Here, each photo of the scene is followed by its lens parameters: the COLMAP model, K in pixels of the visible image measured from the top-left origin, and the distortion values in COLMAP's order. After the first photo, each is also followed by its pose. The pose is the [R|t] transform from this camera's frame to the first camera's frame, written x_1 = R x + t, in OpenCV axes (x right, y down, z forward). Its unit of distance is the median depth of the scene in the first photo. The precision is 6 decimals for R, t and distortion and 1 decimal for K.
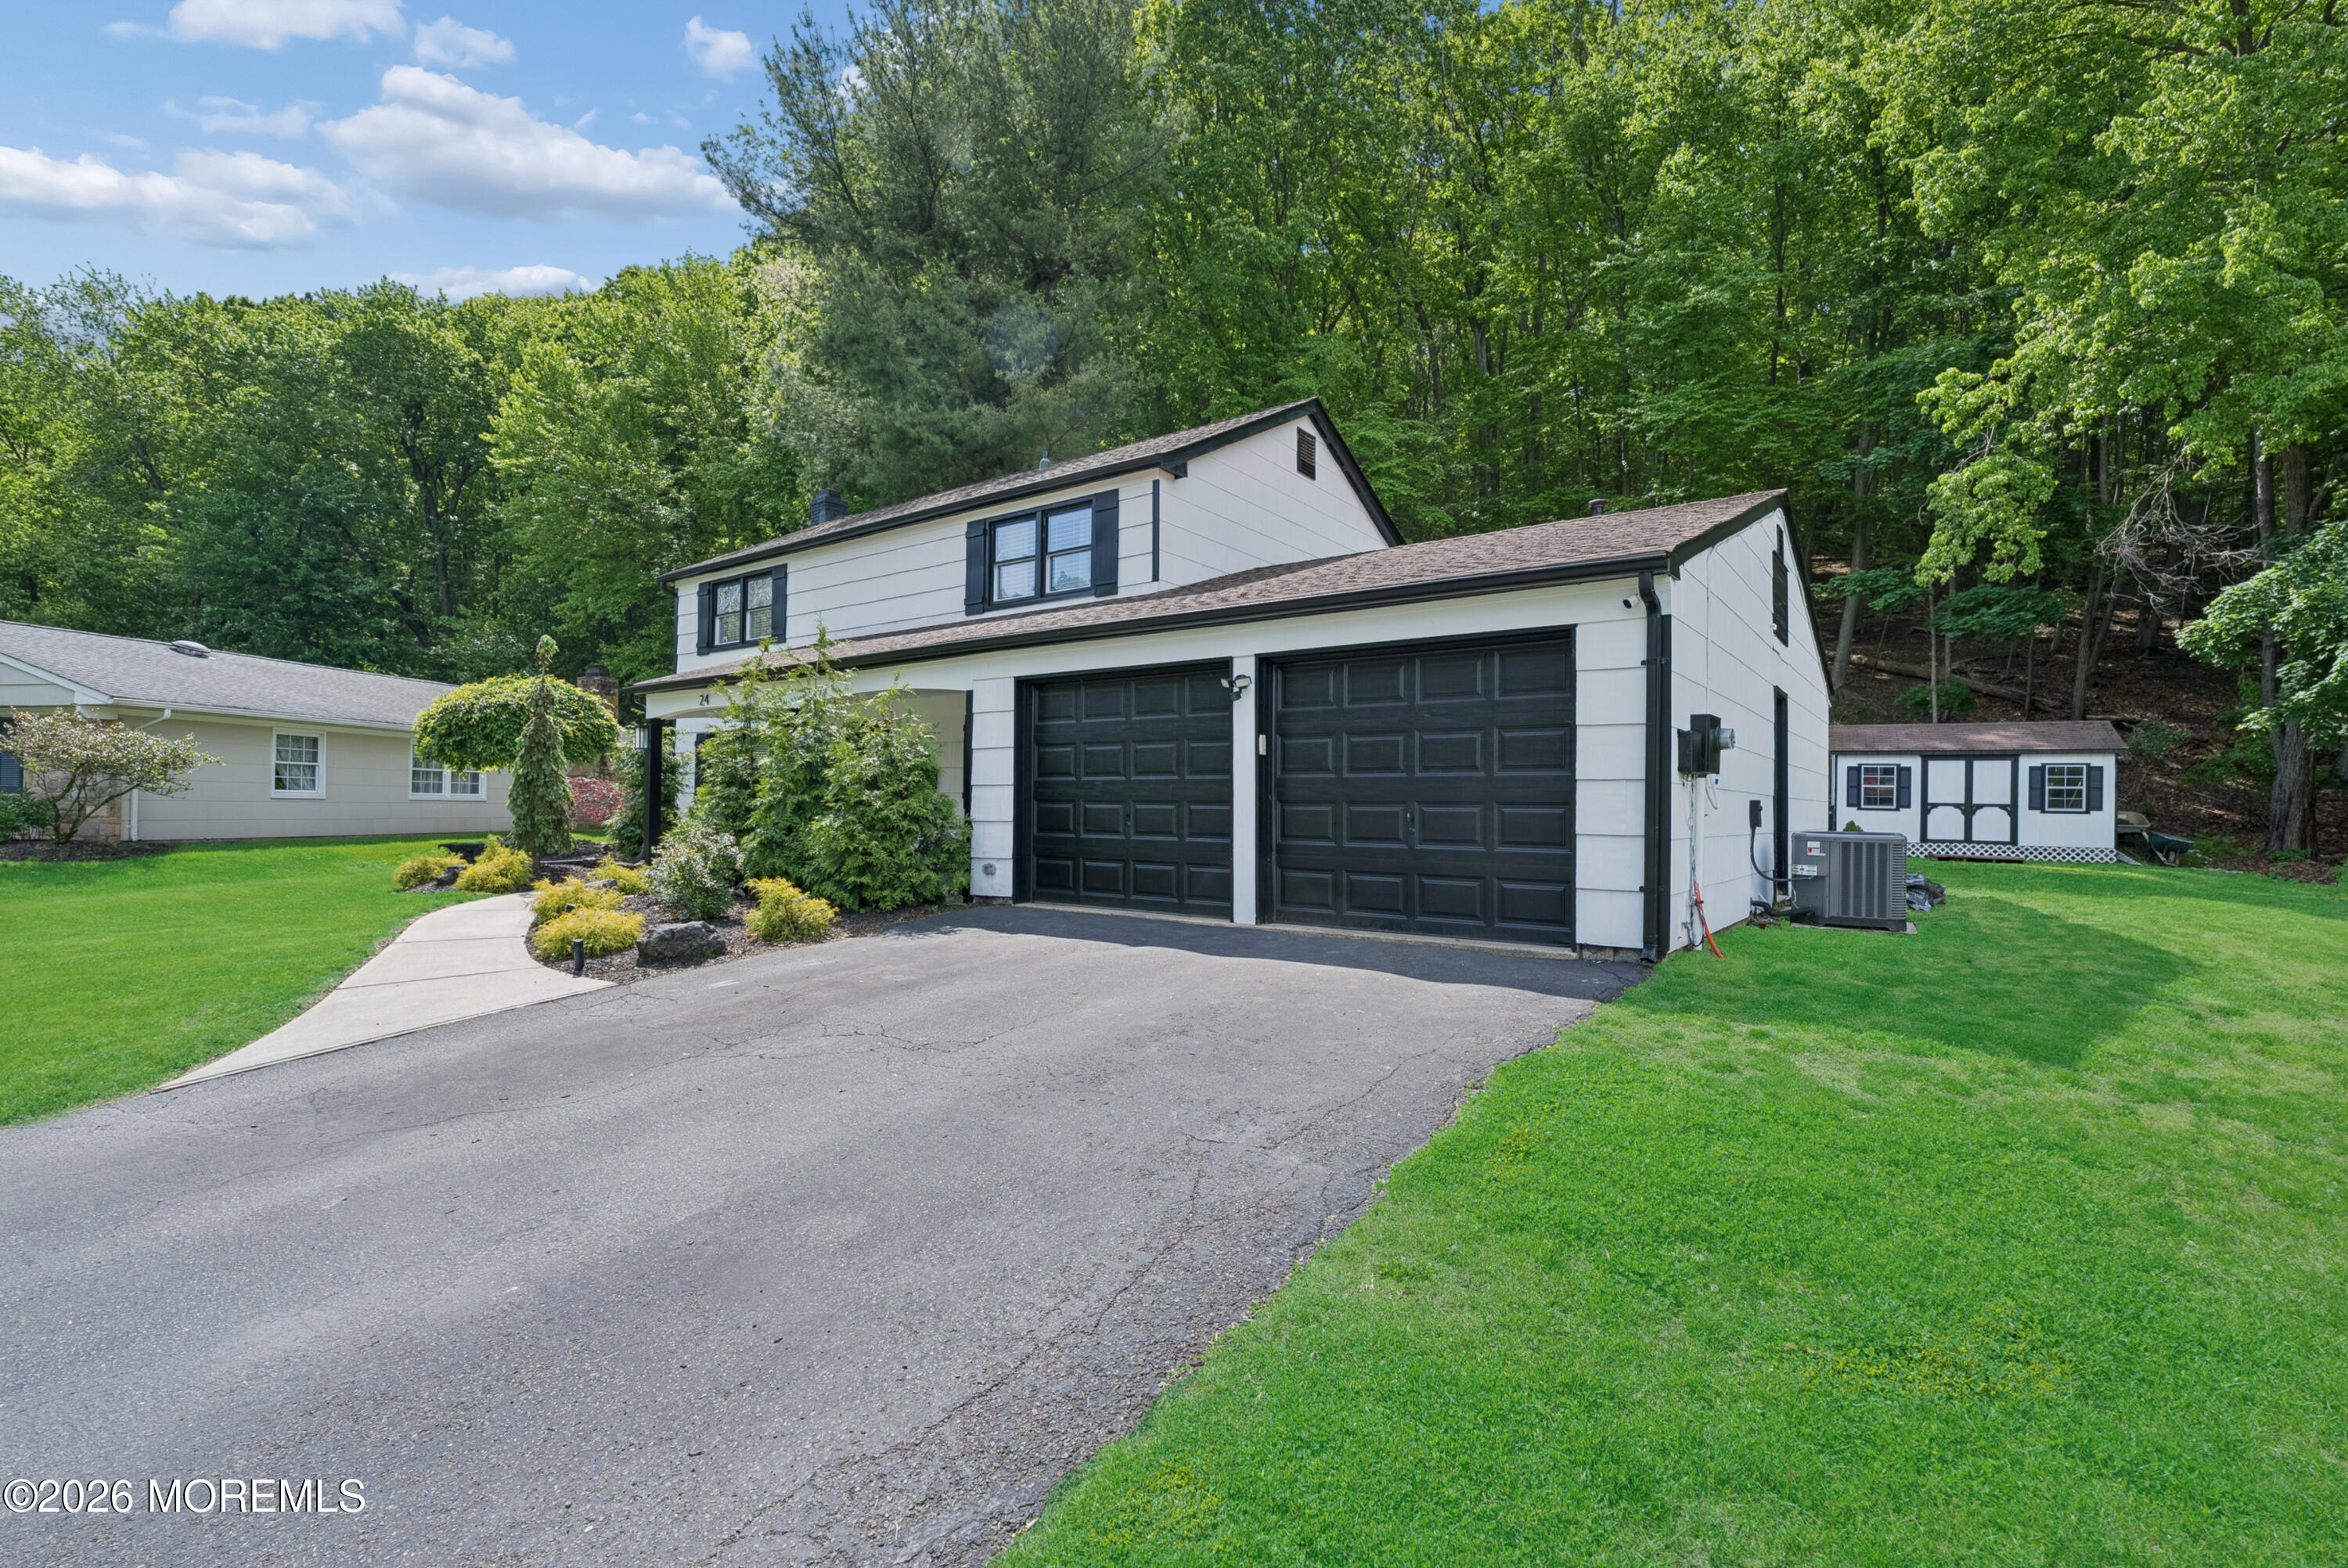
lens RADIAL K [[1062.4, 0, 1172.3], [0, 1062.4, 791.3], [0, 0, 1]] dist [-0.011872, 0.003165]
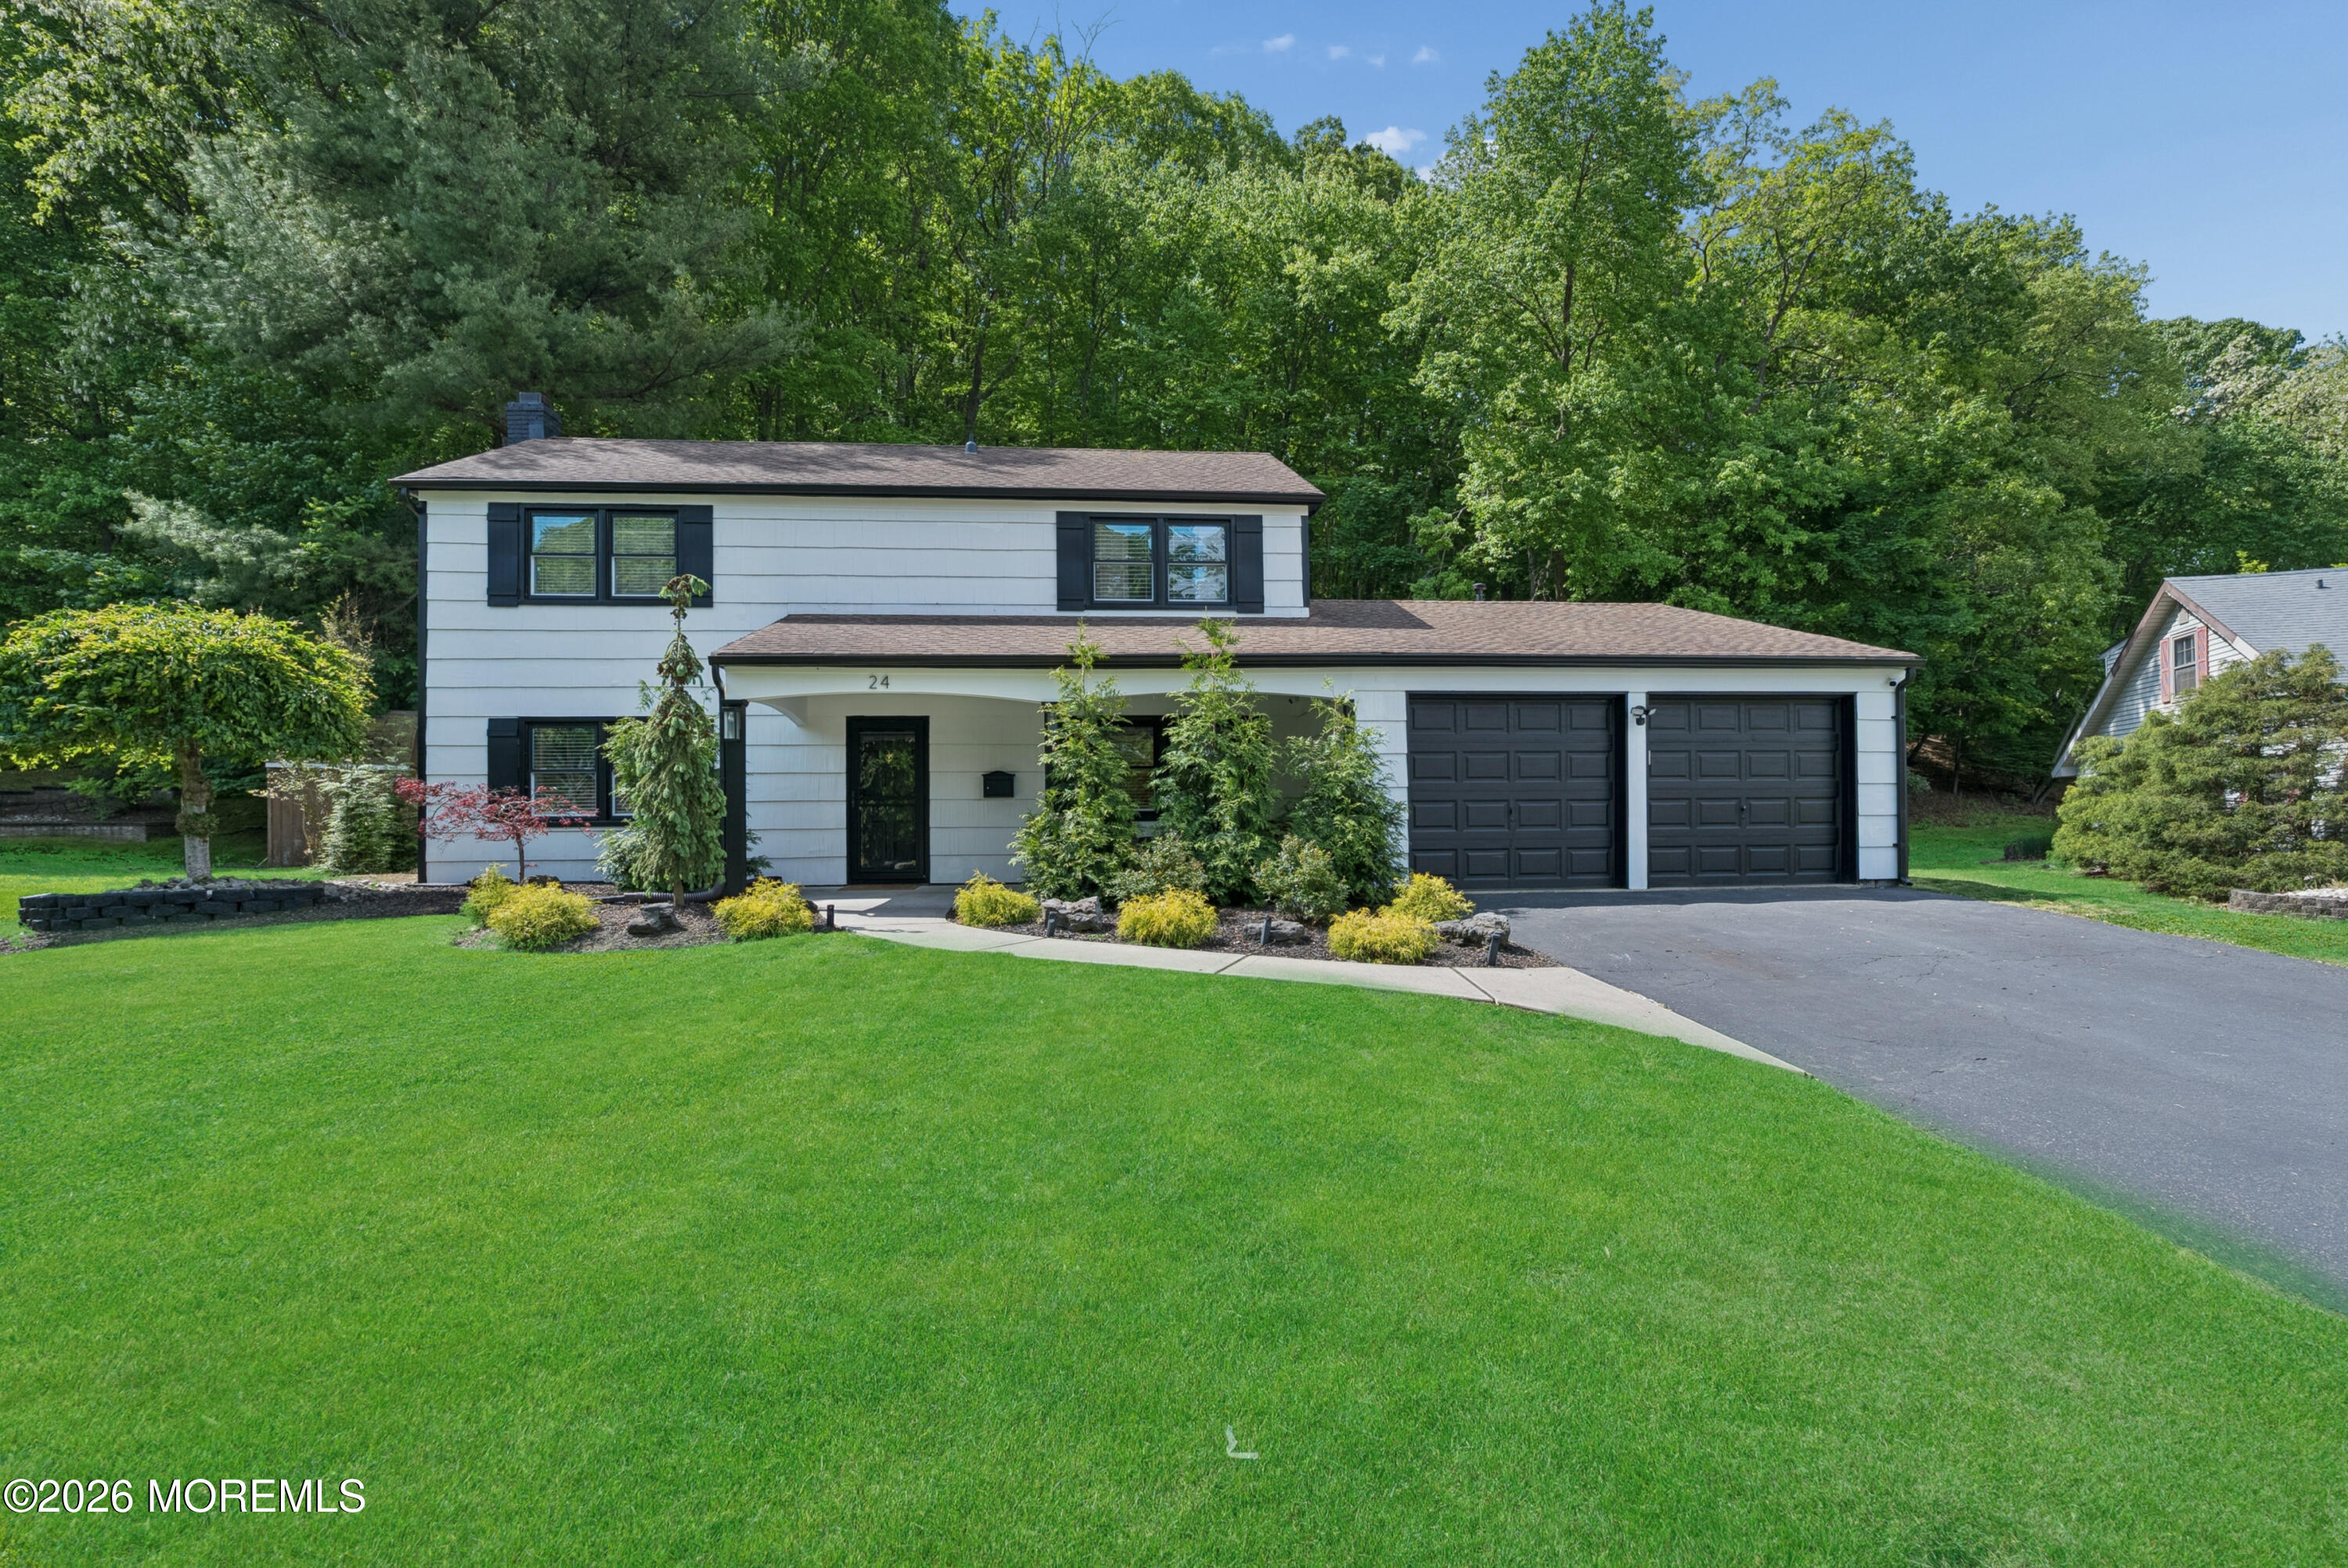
lens RADIAL K [[1062.4, 0, 1175.2], [0, 1062.4, 819.3], [0, 0, 1]] dist [-0.011872, 0.003165]
pose [[0.740047, -0.016196, 0.672360, -0.803328], [0.006875, 0.999840, 0.016517, 0.005993], [-0.672520, -0.007601, 0.740040, 0.243157]]
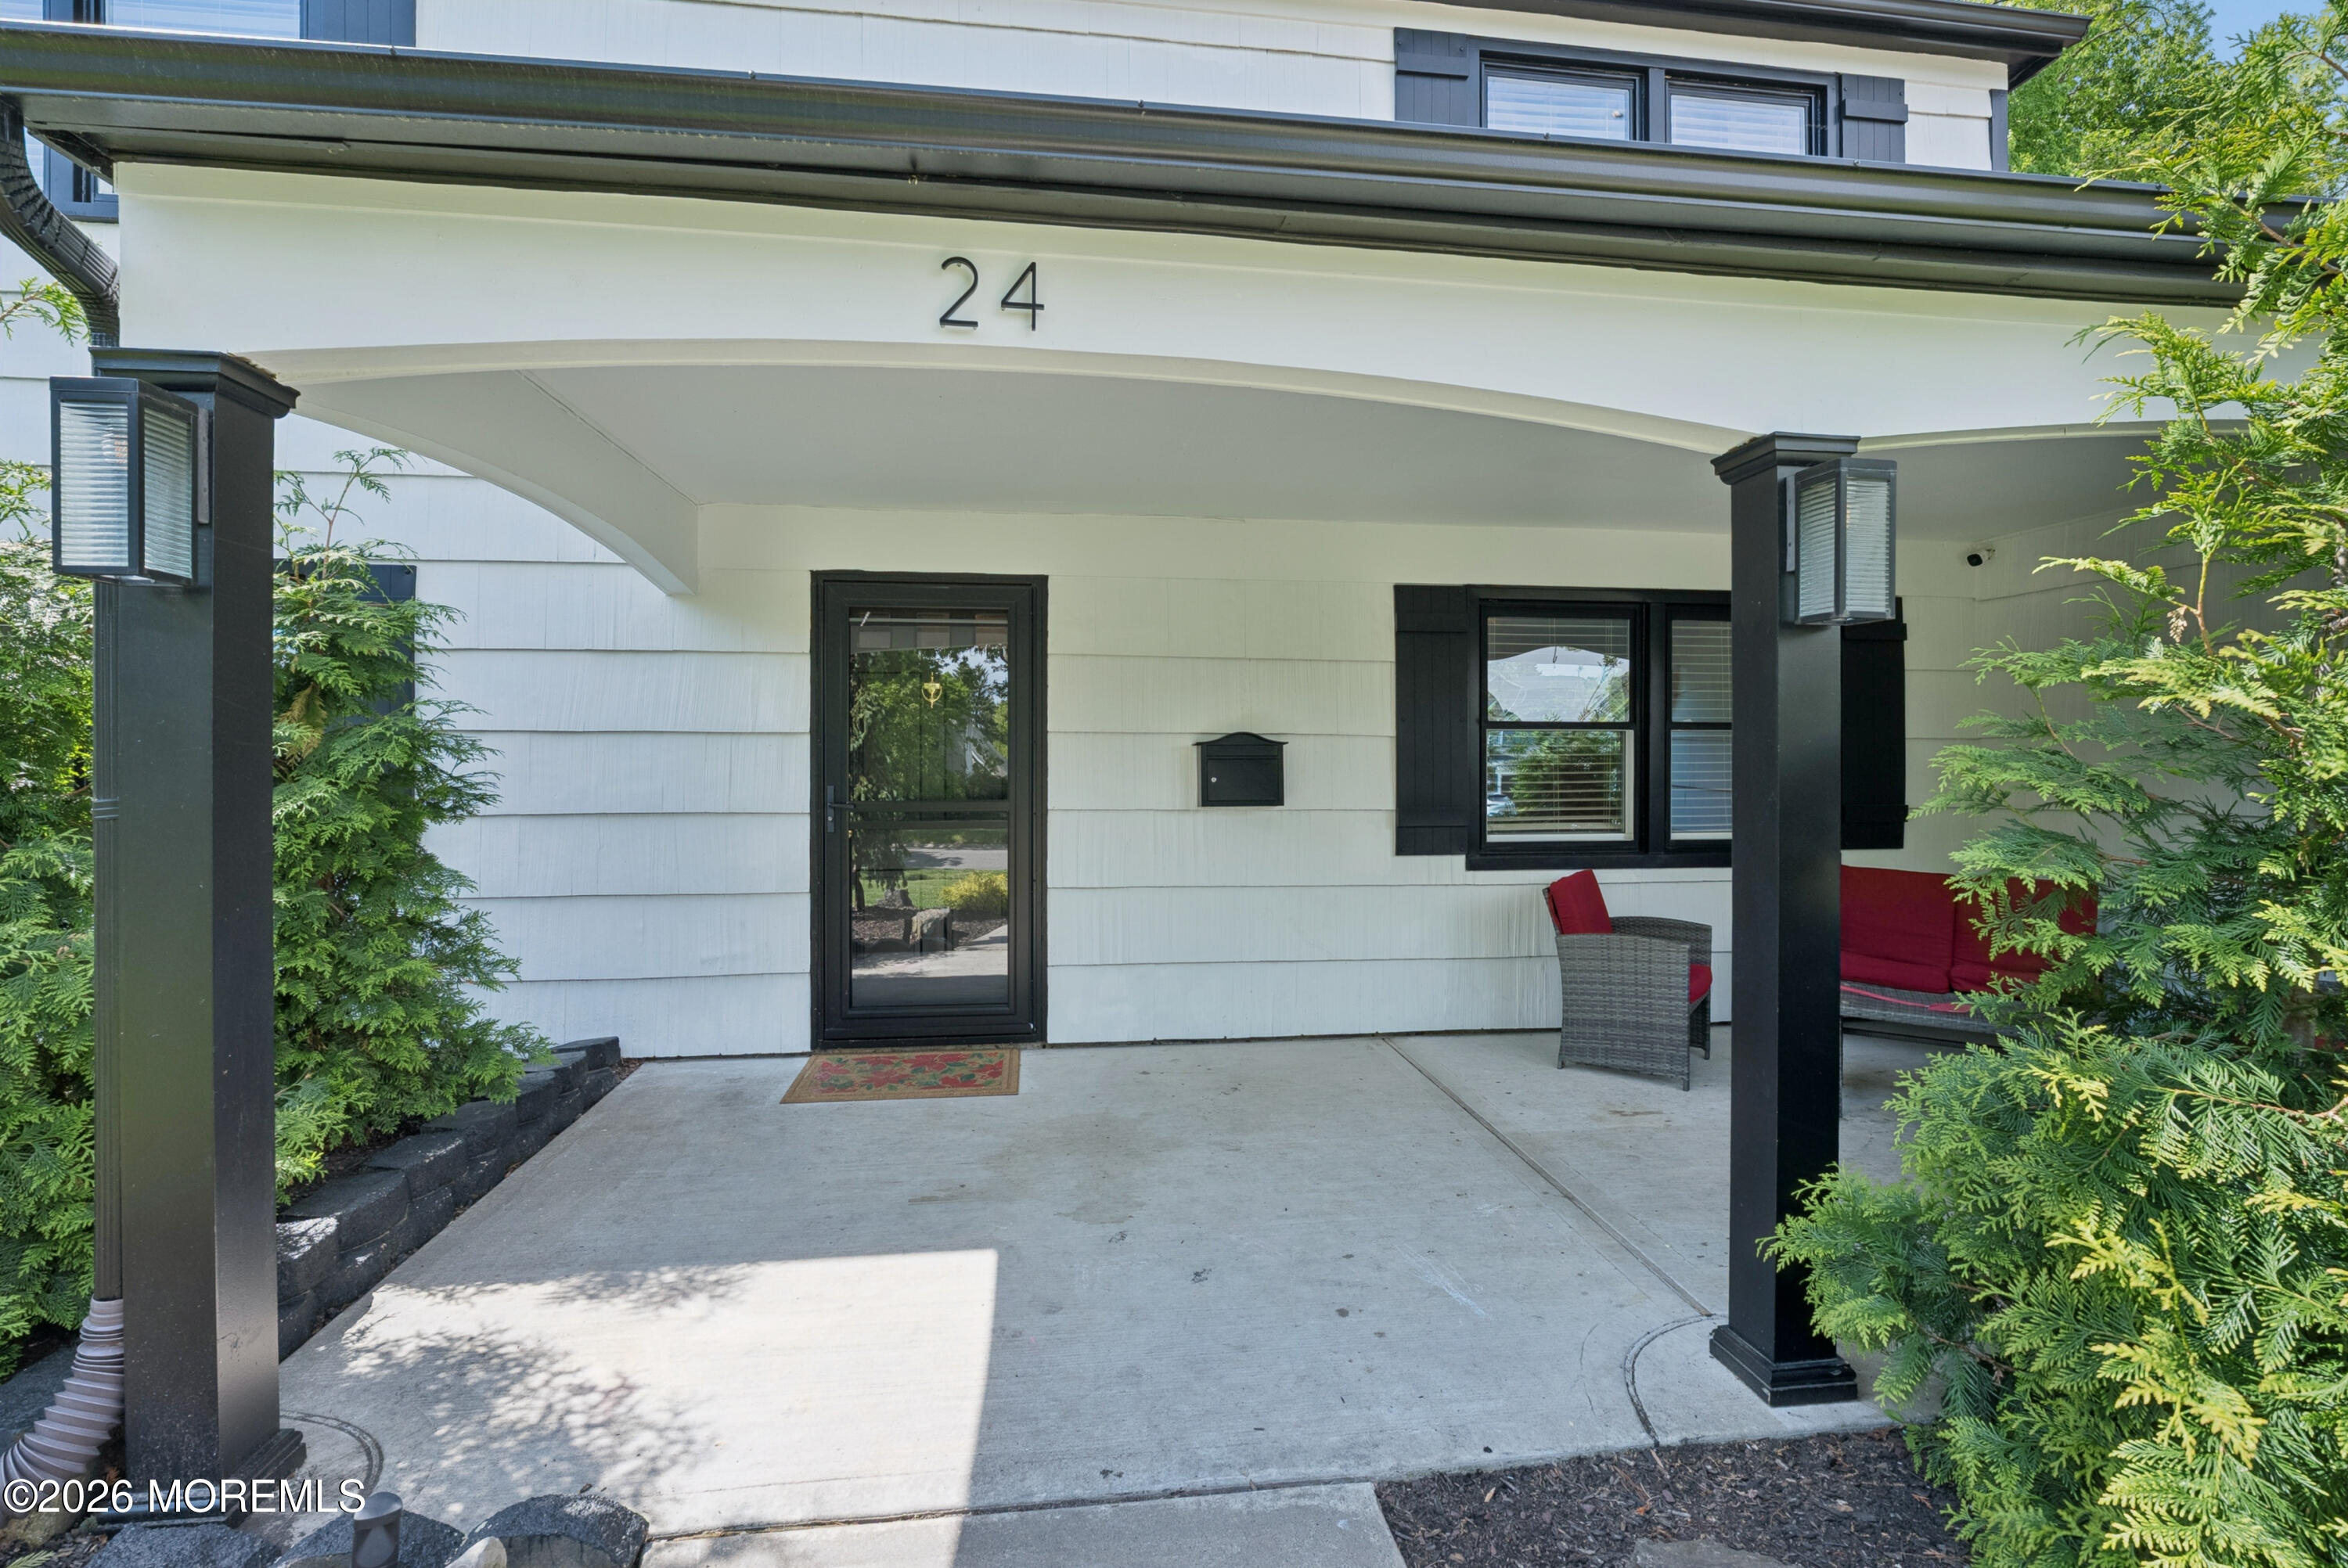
lens RADIAL K [[1062.4, 0, 1188.8], [0, 1062.4, 778.3], [0, 0, 1]] dist [-0.011872, 0.003165]
pose [[0.709630, -0.022442, 0.704217, -0.521852], [-0.000083, 0.999490, 0.031935, -0.020110], [-0.704574, -0.022721, 0.709266, 0.848317]]
